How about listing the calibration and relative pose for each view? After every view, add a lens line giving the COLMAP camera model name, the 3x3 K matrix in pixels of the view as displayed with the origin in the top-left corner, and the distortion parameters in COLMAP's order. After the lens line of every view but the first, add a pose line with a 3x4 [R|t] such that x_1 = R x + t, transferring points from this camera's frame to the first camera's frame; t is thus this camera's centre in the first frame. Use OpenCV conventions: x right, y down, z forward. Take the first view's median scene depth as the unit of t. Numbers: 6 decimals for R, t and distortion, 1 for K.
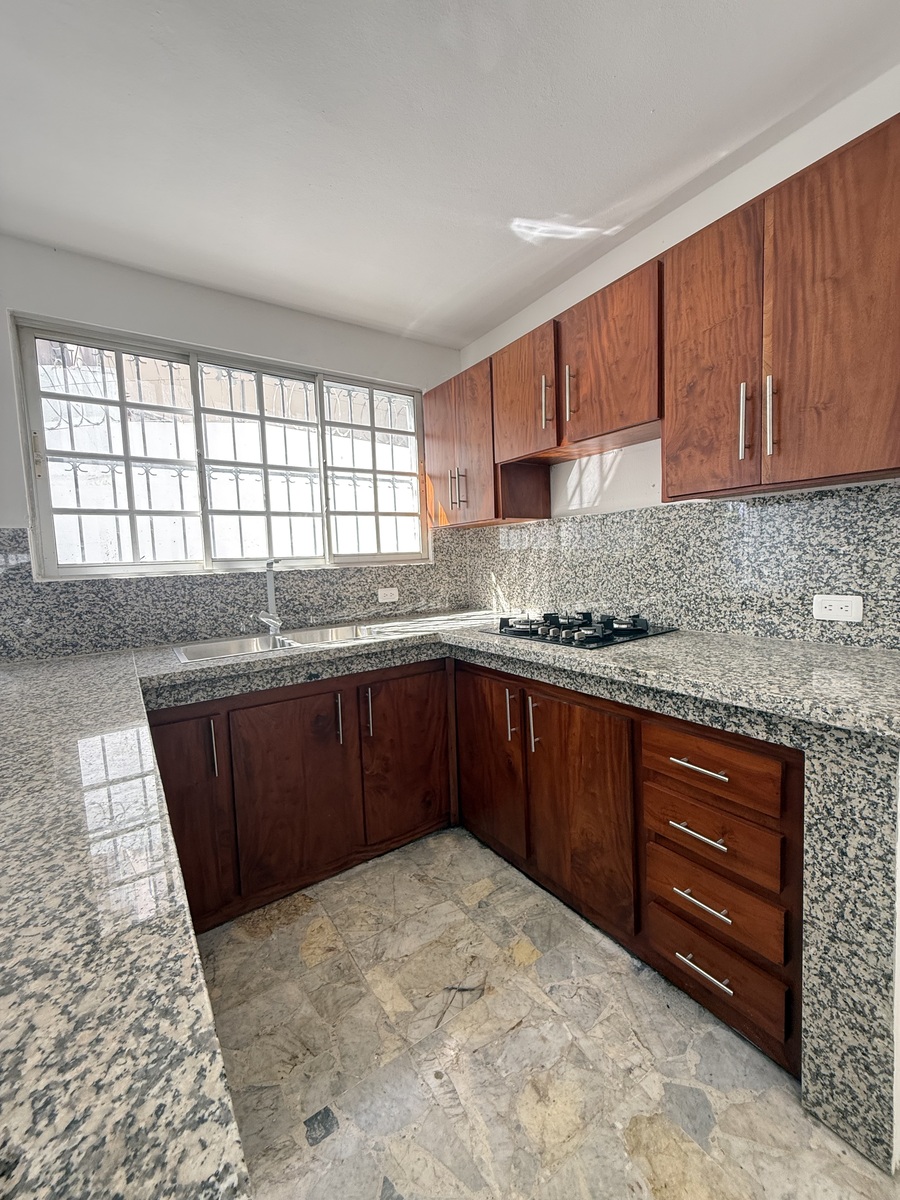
lens RADIAL K [[480.1, 0, 449.0], [0, 480.1, 595.3], [0, 0, 1]] dist [-0.001668, 0.001287]
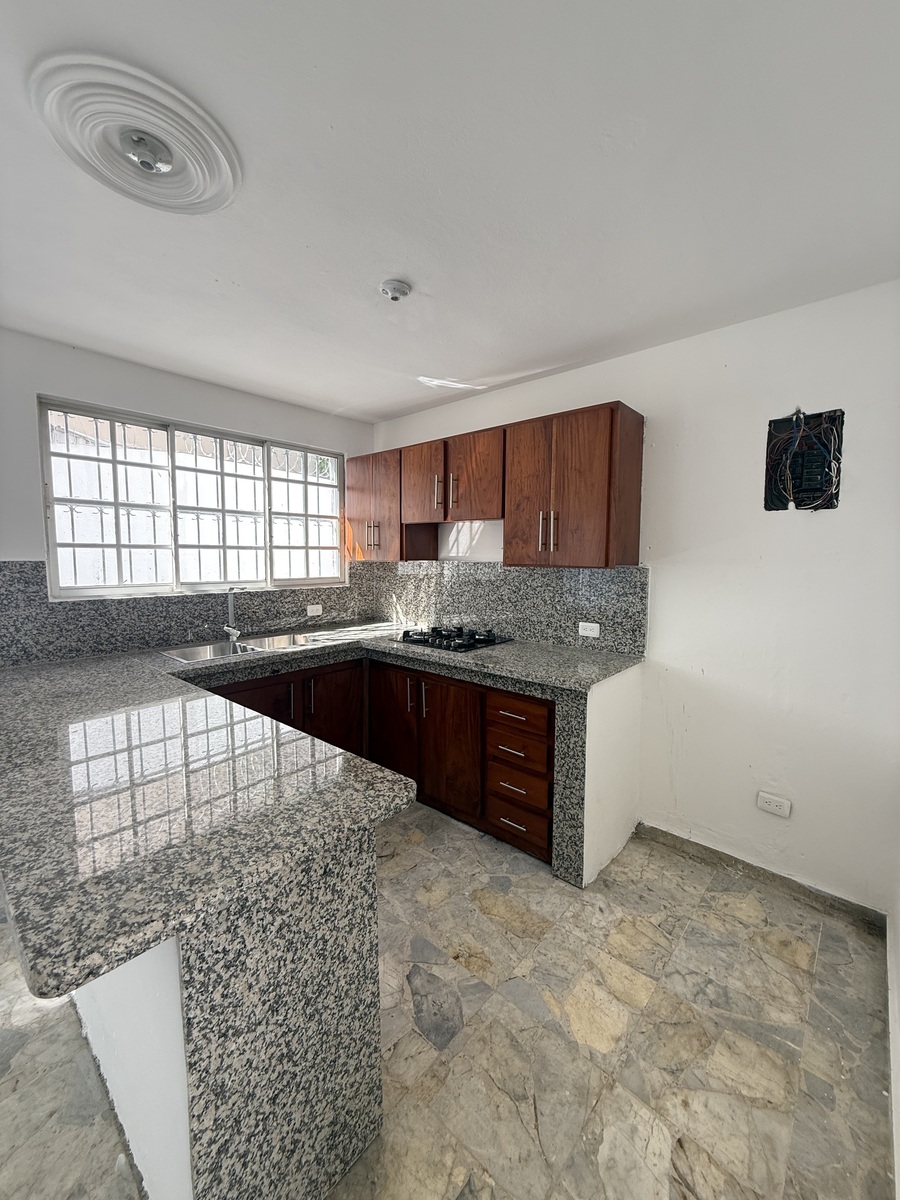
lens RADIAL K [[480.1, 0, 450.0], [0, 480.1, 594.4], [0, 0, 1]] dist [-0.001668, 0.001287]
pose [[0.968854, 0.025482, 0.246319, -0.142545], [-0.025310, 0.999672, -0.003866, -0.074213], [-0.246337, -0.002489, 0.969181, -0.551335]]
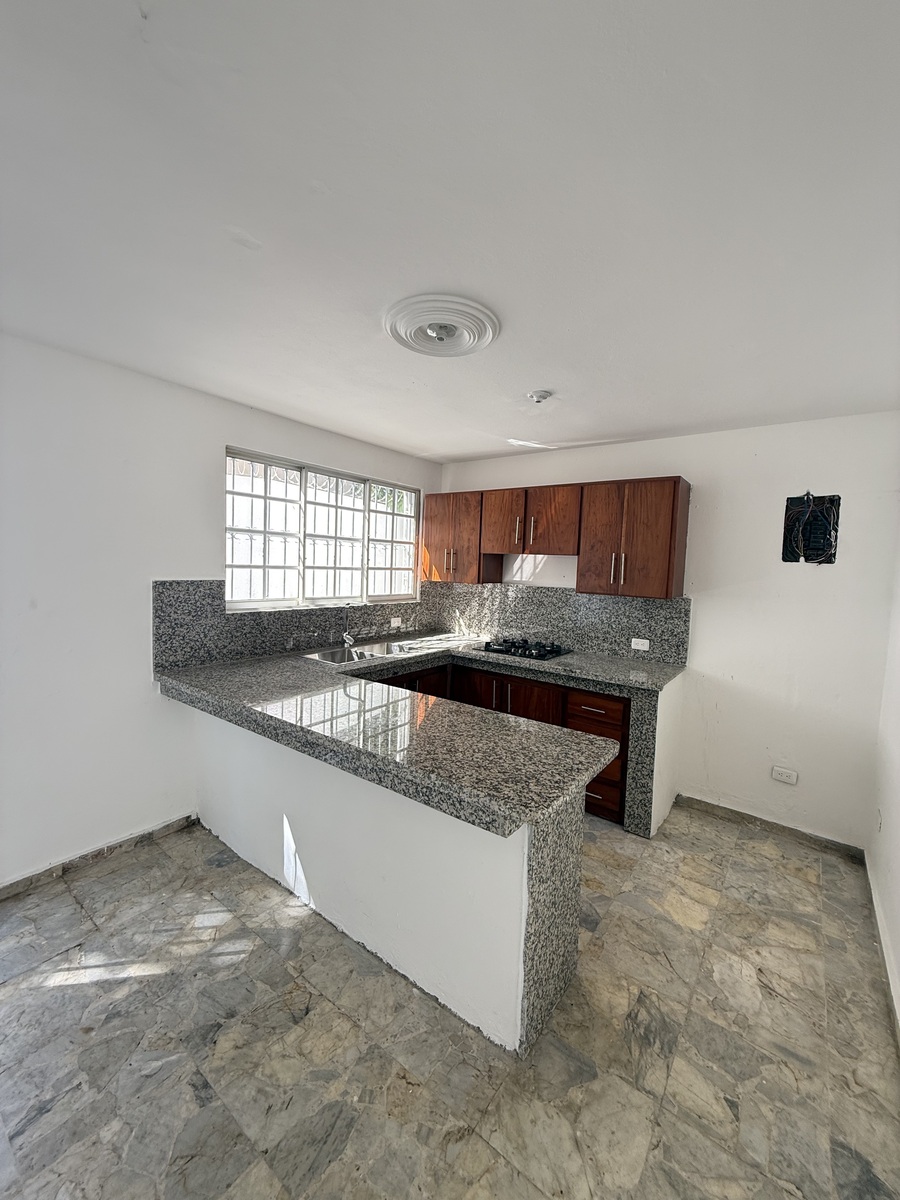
lens RADIAL K [[480.1, 0, 451.3], [0, 480.1, 594.8], [0, 0, 1]] dist [-0.001668, 0.001287]
pose [[0.944332, 0.056437, 0.324116, -0.713269], [-0.051876, 0.998395, -0.022700, -0.096847], [-0.324877, 0.004623, 0.945745, -0.783534]]
